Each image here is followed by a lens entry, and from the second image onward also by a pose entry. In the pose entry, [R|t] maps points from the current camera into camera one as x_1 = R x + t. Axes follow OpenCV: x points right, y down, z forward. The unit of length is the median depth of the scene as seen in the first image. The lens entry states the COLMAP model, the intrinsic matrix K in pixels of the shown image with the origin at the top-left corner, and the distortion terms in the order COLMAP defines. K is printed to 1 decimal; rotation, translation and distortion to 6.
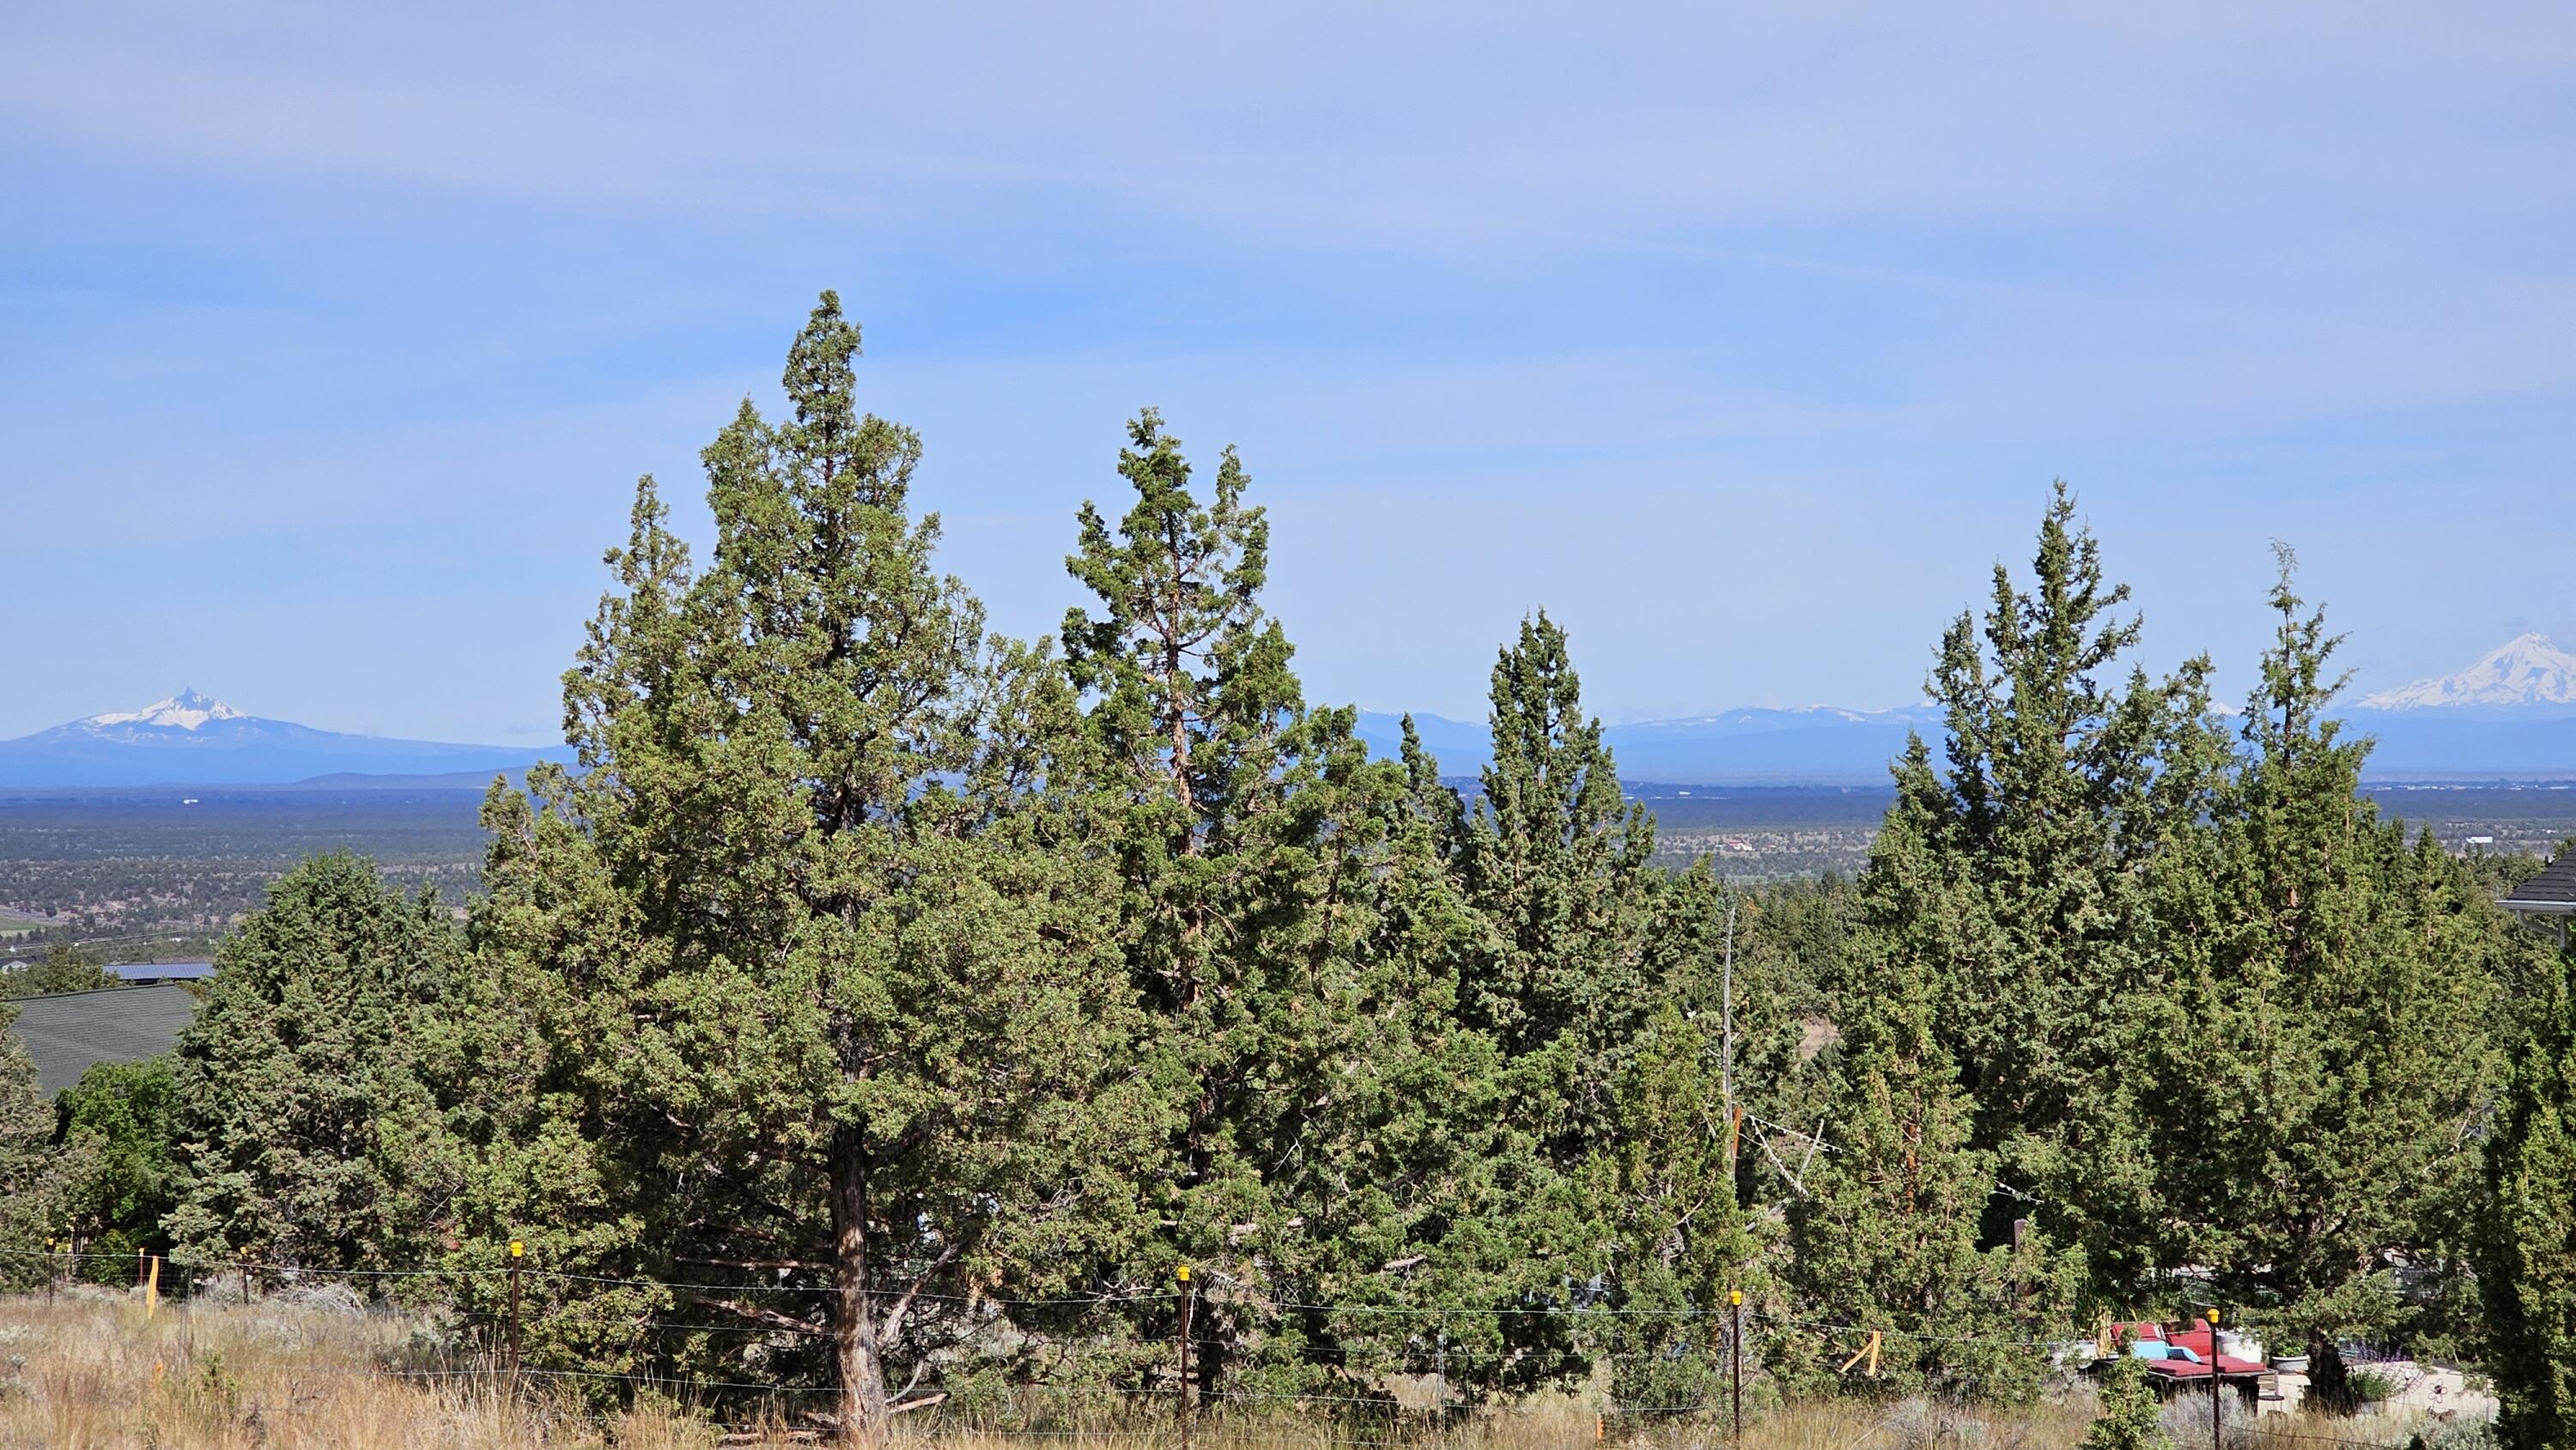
lens RADIAL K [[4870.9, 0, 1306.4], [0, 4870.9, 711.7], [0, 0, 1]] dist [-0.062686, 0.000000]
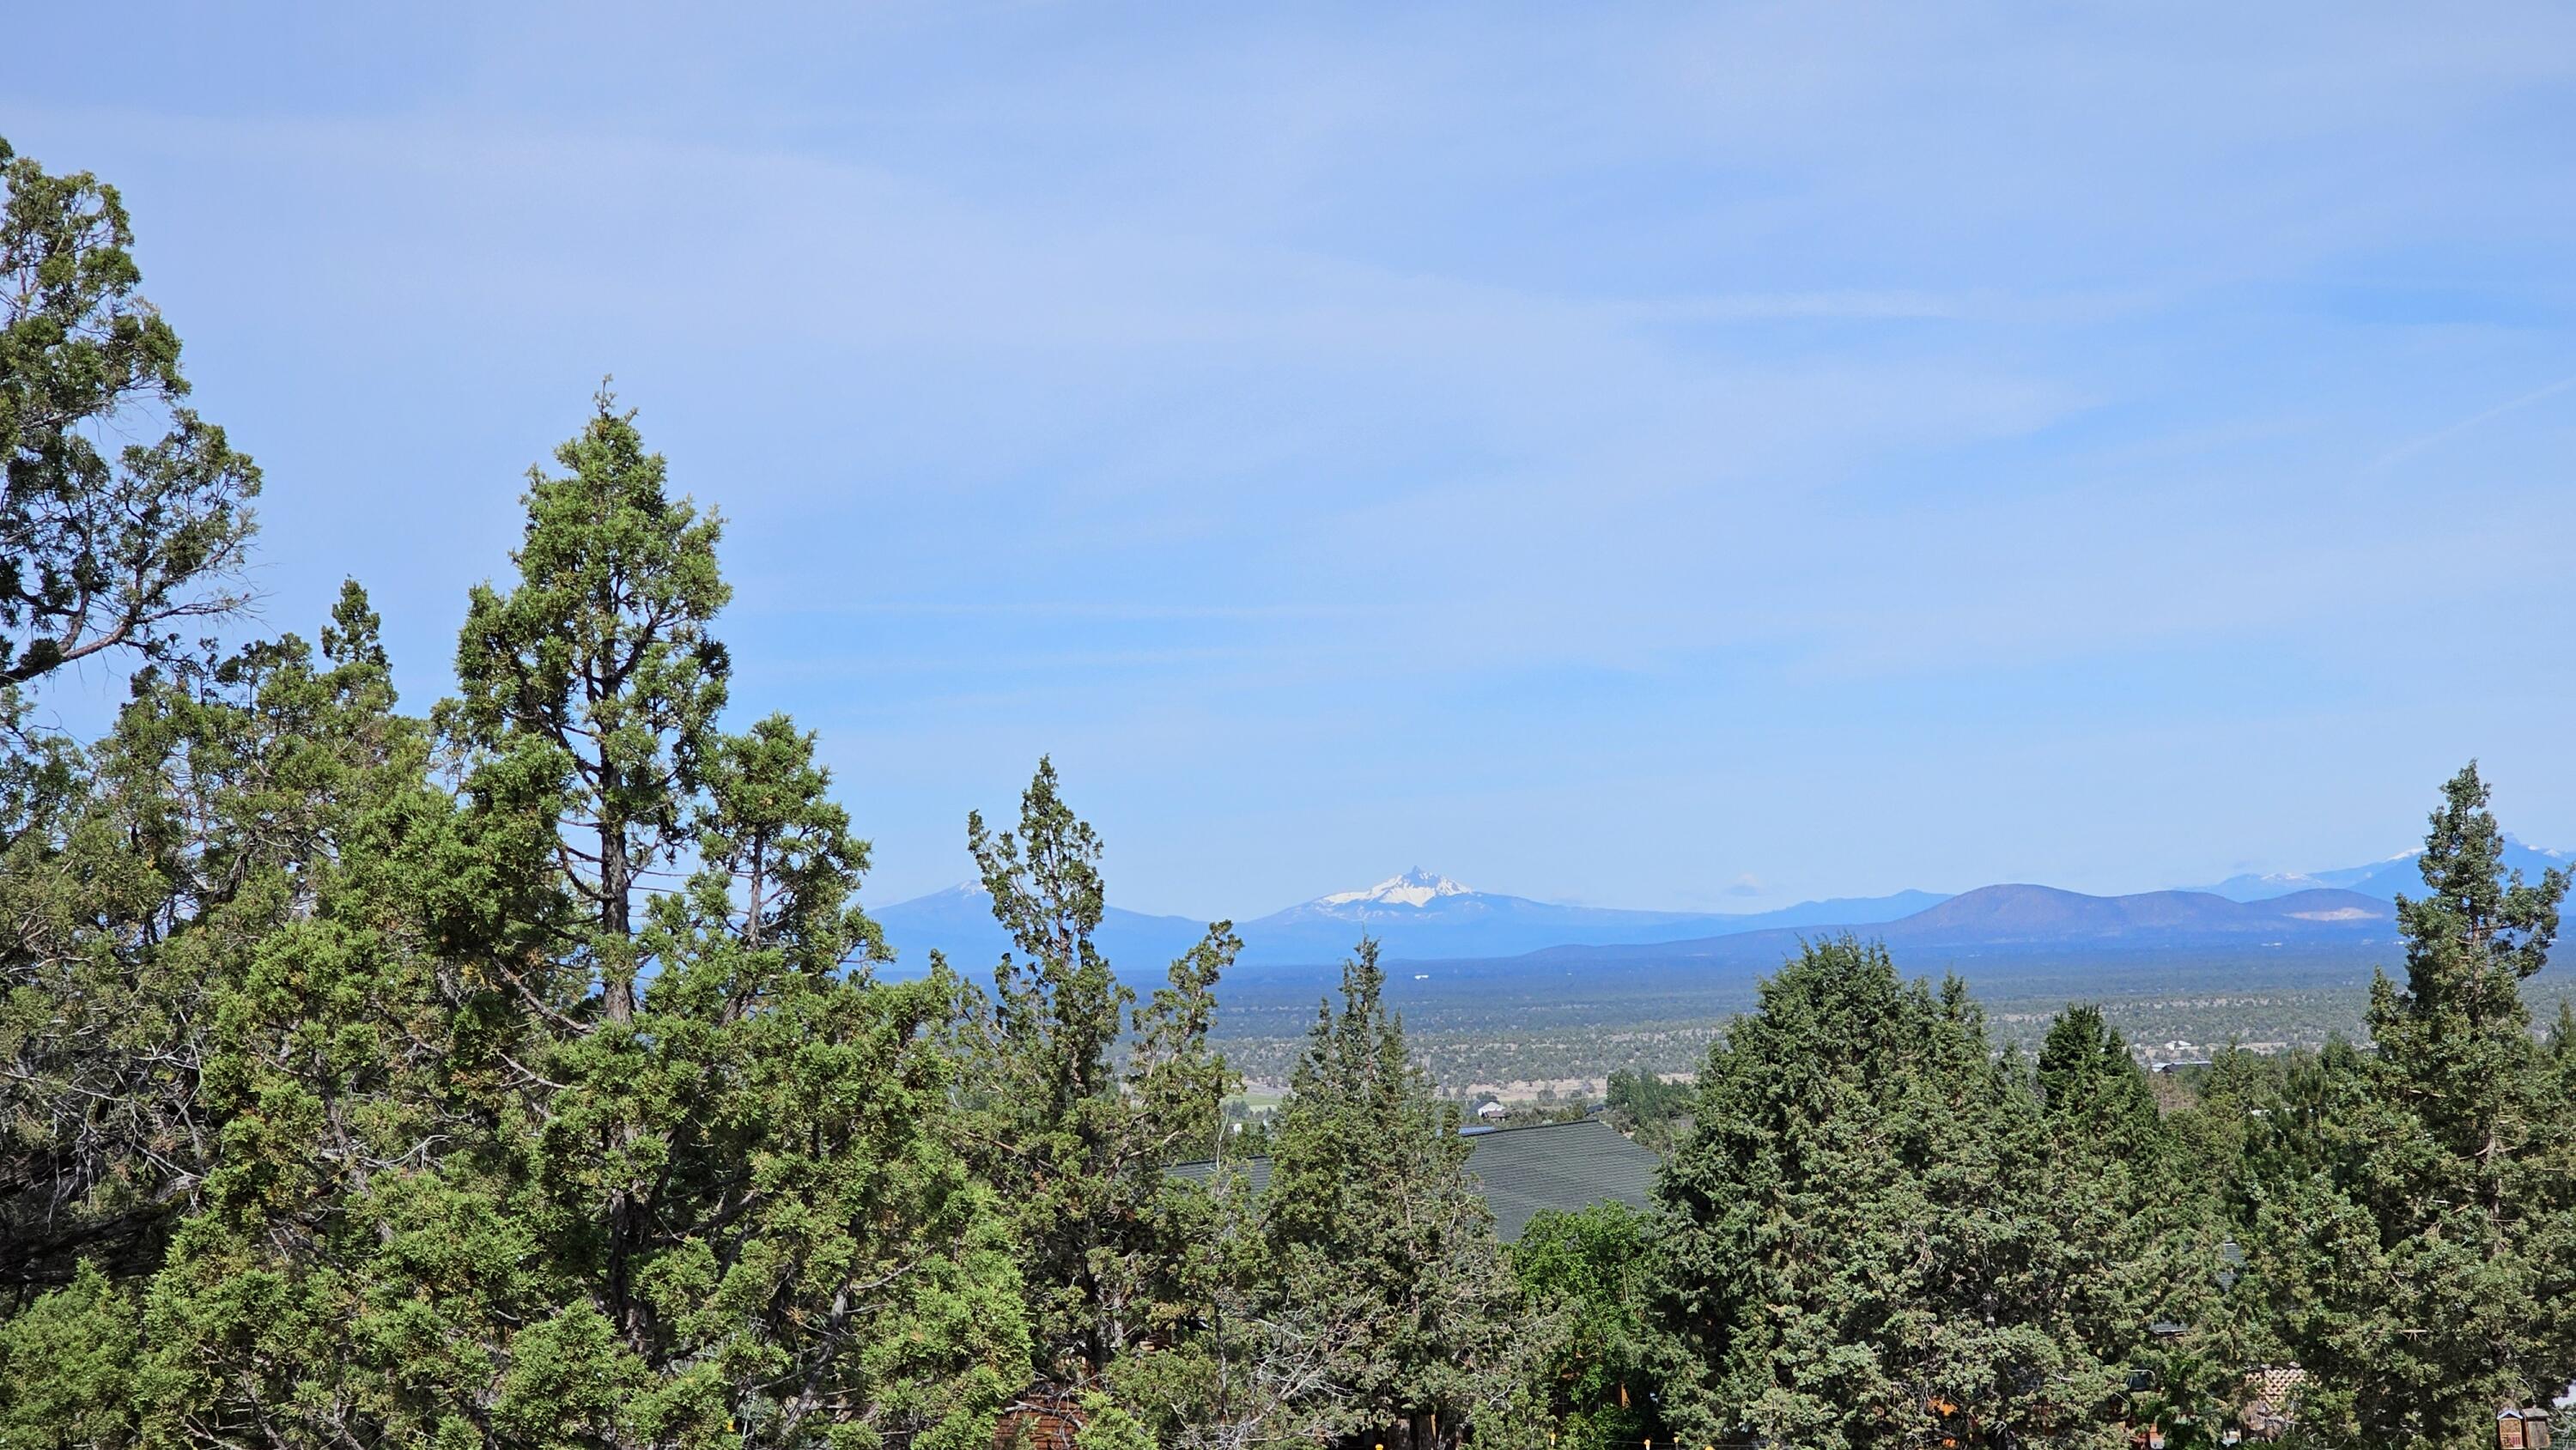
lens RADIAL K [[4870.9, 0, 1288.3], [0, 4870.9, 724.9], [0, 0, 1]] dist [-0.062686, 0.000000]
pose [[0.967724, -0.037274, -0.249242, -0.115439], [0.029661, 0.998974, -0.034235, 0.024288], [0.250262, 0.025737, 0.967836, 0.267456]]
